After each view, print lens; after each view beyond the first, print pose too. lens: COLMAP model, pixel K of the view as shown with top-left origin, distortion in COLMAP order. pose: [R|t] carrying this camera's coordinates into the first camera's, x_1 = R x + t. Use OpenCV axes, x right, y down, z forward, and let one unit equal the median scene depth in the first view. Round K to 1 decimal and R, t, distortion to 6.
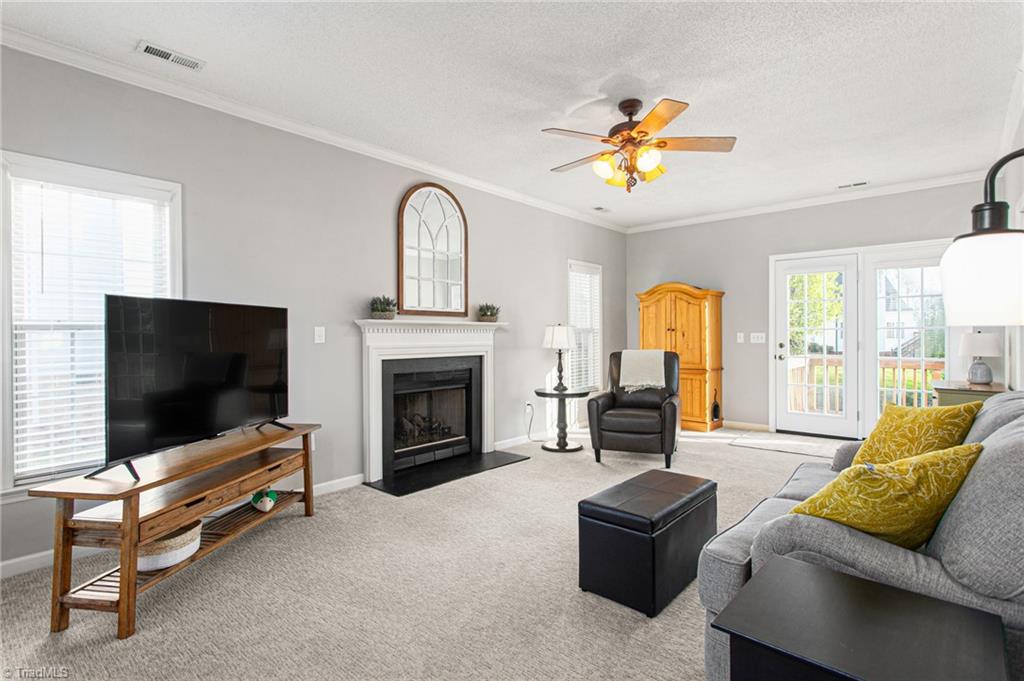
lens RADIAL K [[494.3, 0, 508.4], [0, 494.3, 338.1], [0, 0, 1]] dist [-0.000600, 0.003333]
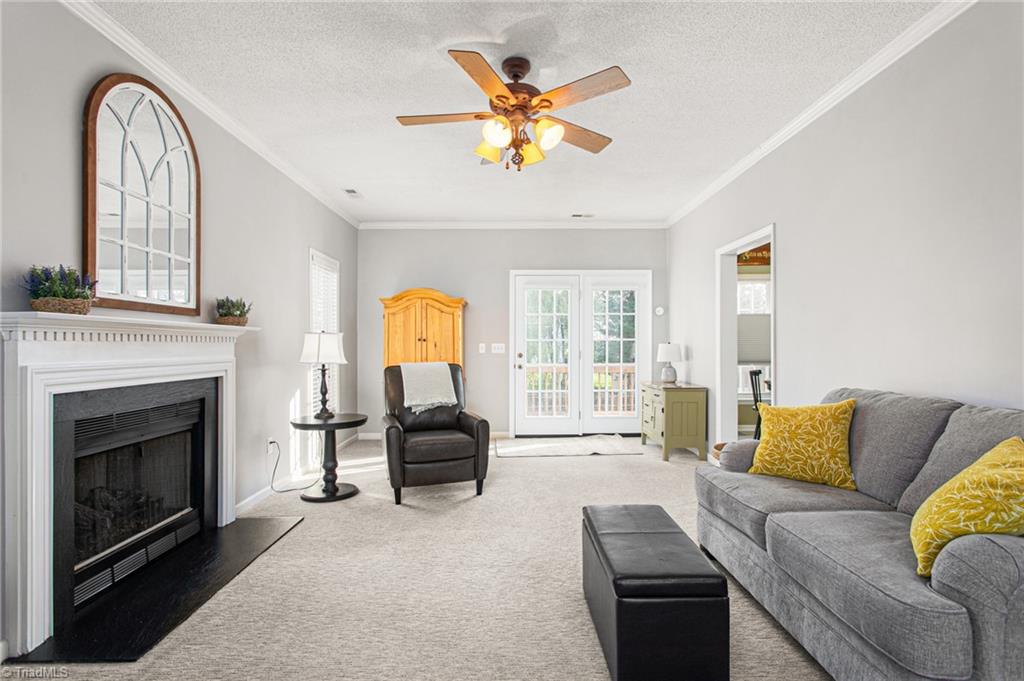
lens RADIAL K [[494.3, 0, 514.8], [0, 494.3, 344.8], [0, 0, 1]] dist [-0.000600, 0.003333]
pose [[0.742228, 0.001317, 0.670146, -0.203615], [0.004936, 0.999960, -0.007432, -0.000171], [-0.670129, 0.008824, 0.742192, 0.263359]]
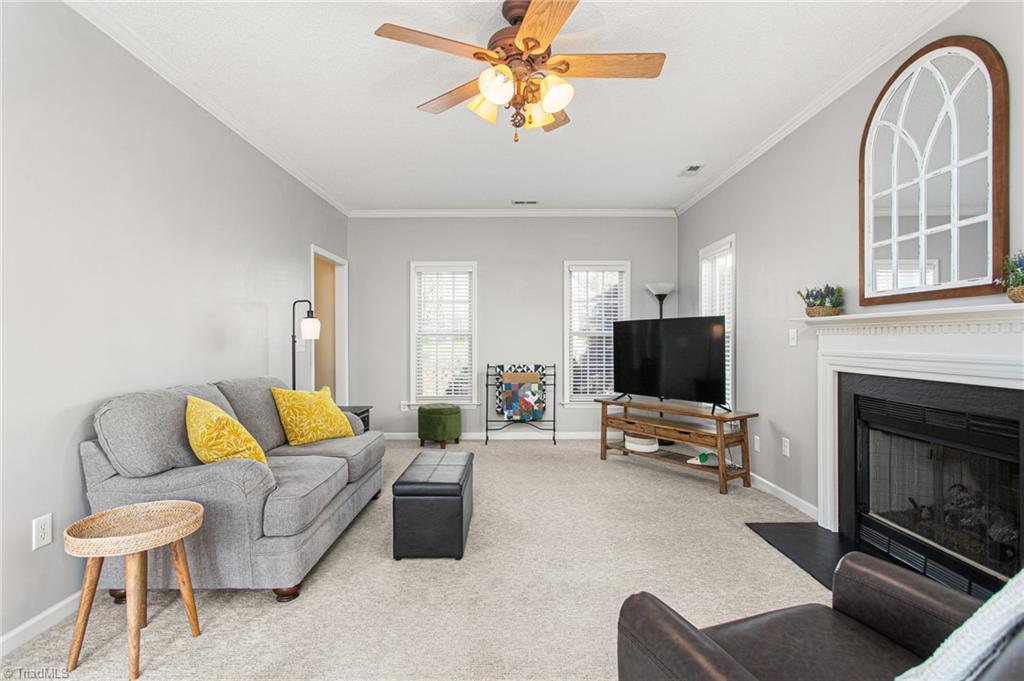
lens RADIAL K [[494.3, 0, 511.1], [0, 494.3, 338.9], [0, 0, 1]] dist [-0.000600, 0.003333]
pose [[-0.751335, 0.001320, -0.659920, 0.496360], [0.000191, 0.999998, 0.001783, -0.005111], [0.659921, 0.001214, -0.751334, 1.029581]]
